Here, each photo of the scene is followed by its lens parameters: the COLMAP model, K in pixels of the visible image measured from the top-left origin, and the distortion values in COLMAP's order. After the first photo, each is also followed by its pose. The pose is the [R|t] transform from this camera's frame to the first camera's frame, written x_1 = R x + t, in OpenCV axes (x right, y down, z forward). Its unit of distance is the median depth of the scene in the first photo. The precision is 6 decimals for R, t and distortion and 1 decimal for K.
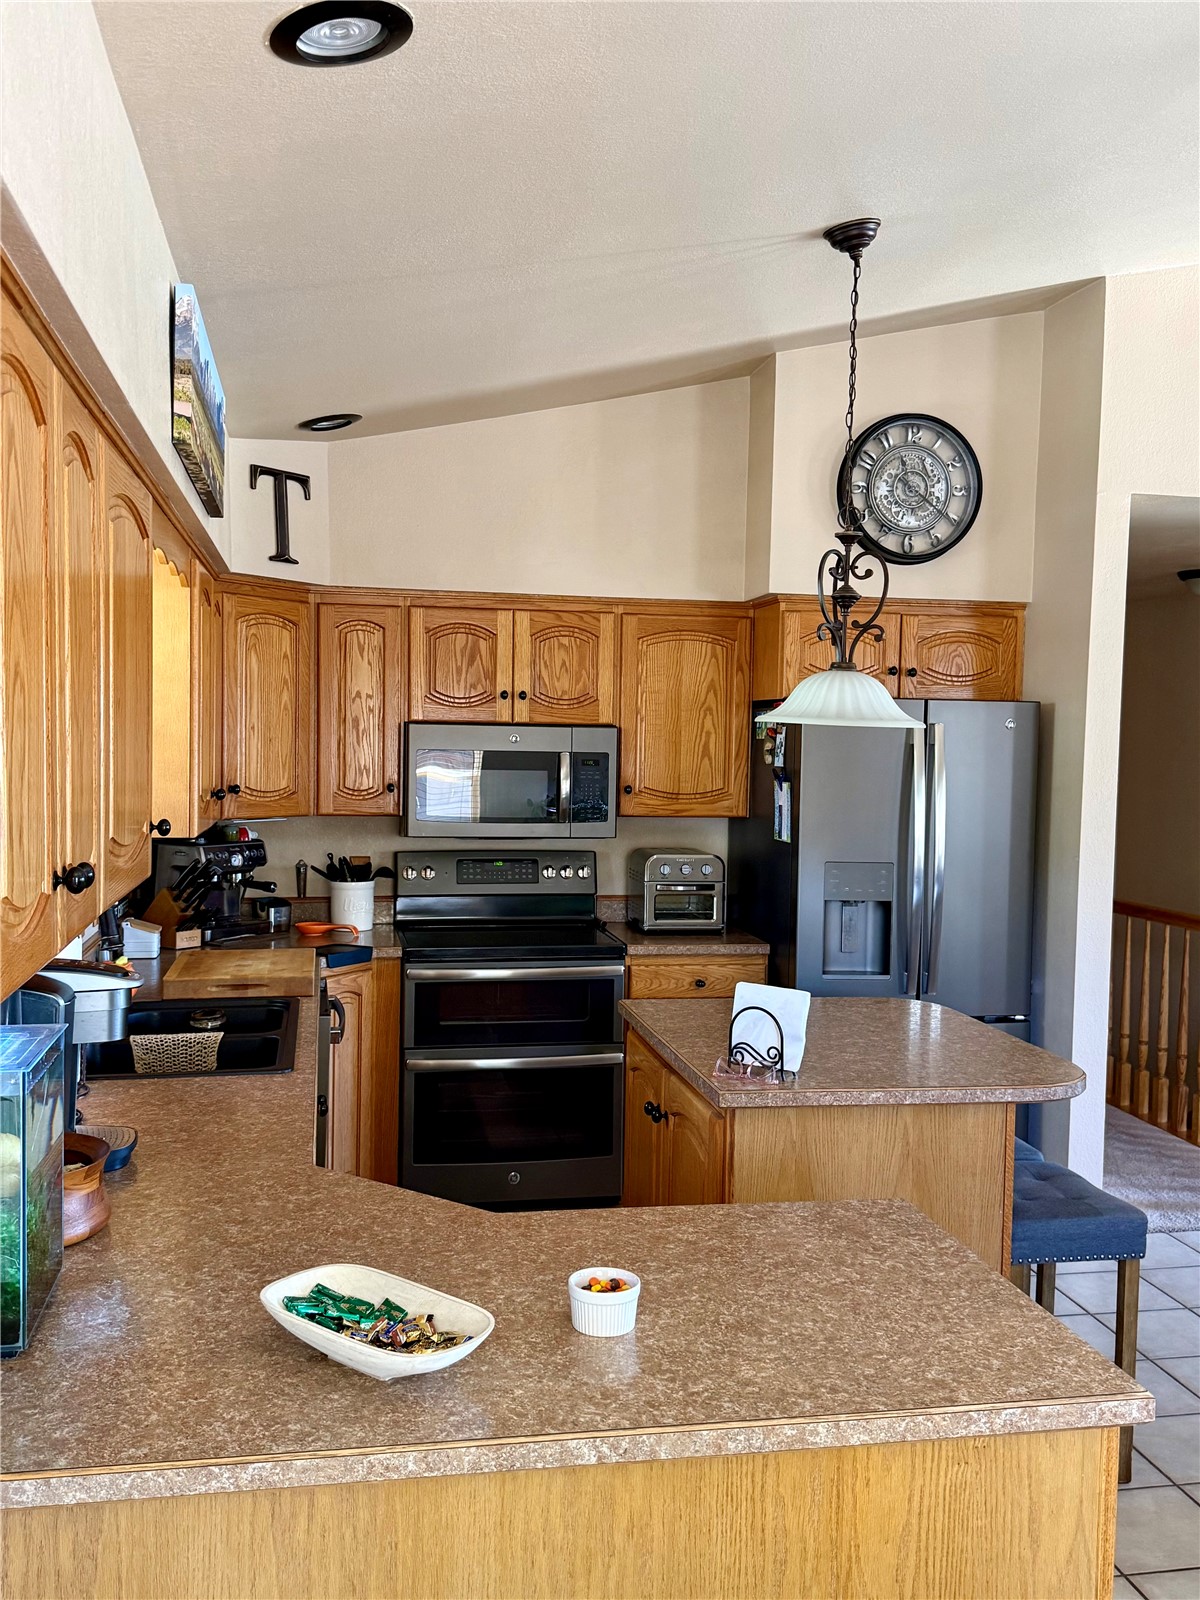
lens RADIAL K [[1437.5, 0, 600.9], [0, 1437.5, 810.0], [0, 0, 1]] dist [0.139170, 0.002737]
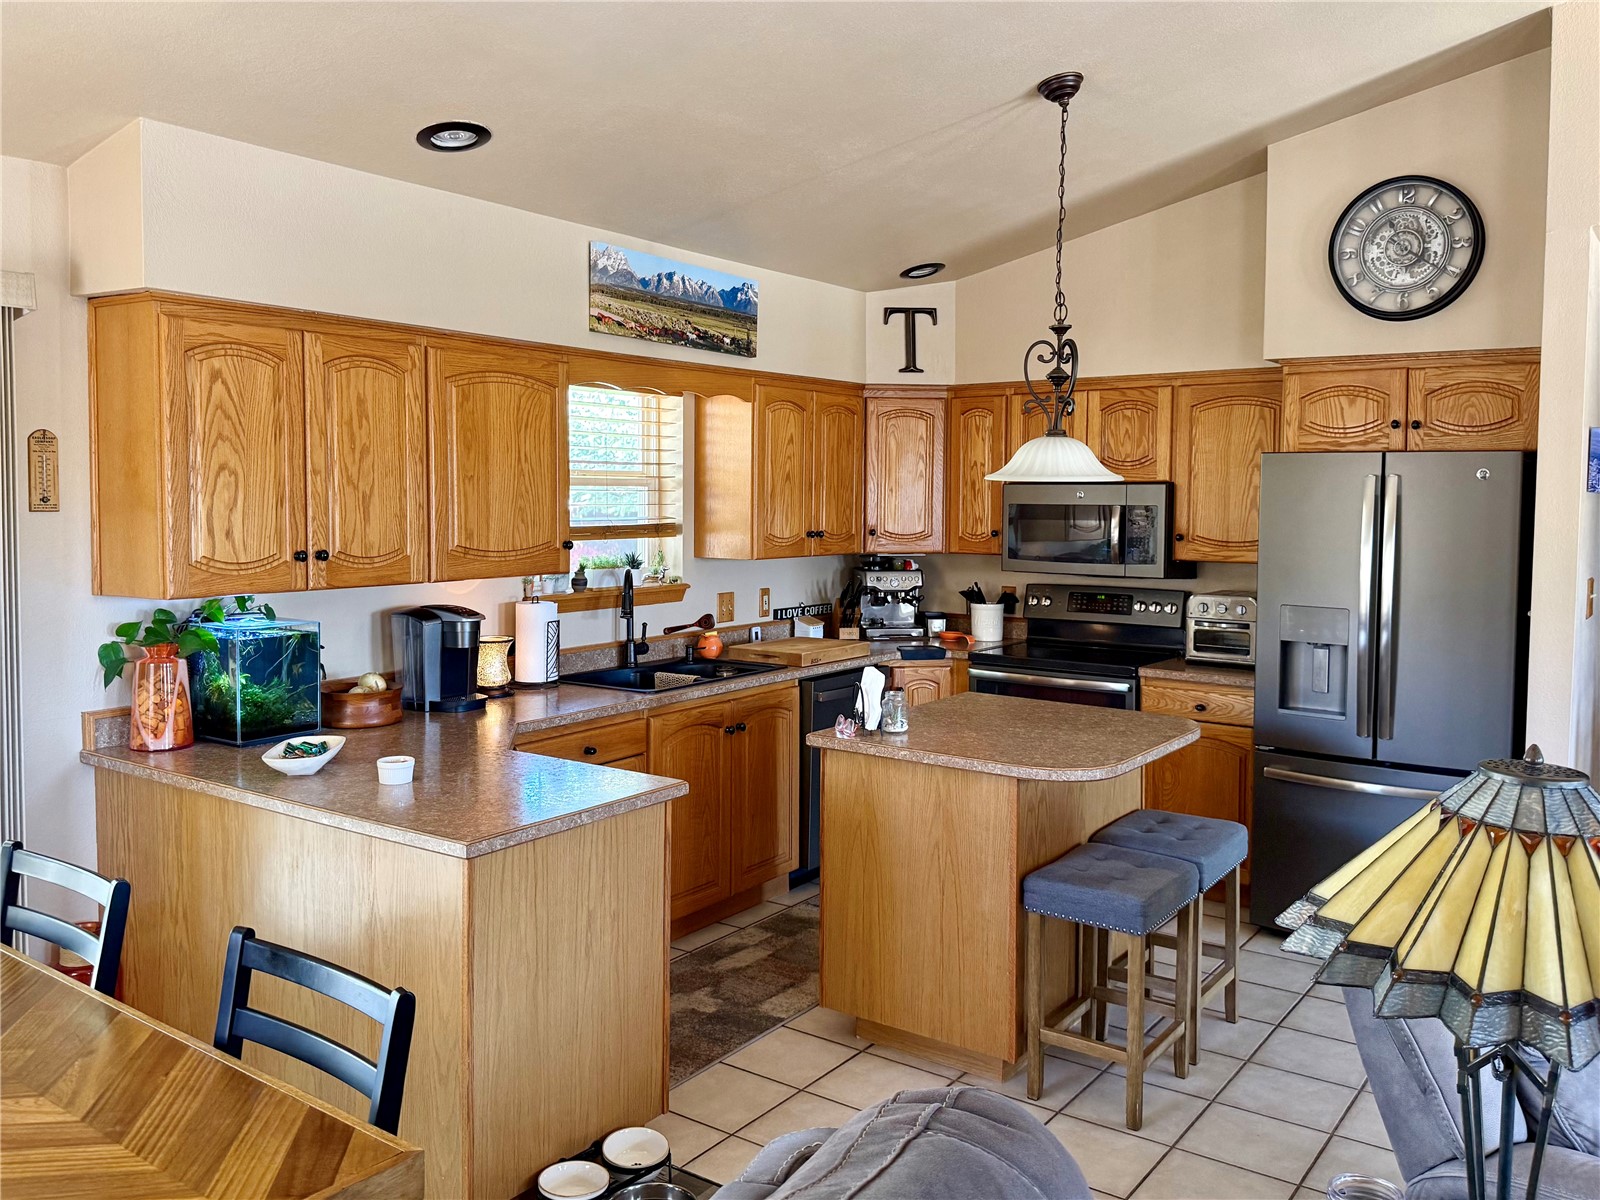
lens RADIAL K [[1283.6, 0, 780.4], [0, 1283.6, 541.0], [0, 0, 1]] dist [0.066885, -0.115632]
pose [[0.677663, 0.014846, -0.735223, 0.586801], [-0.032279, 0.999433, -0.009570, 0.009406], [0.734664, 0.030218, 0.677758, 0.062056]]
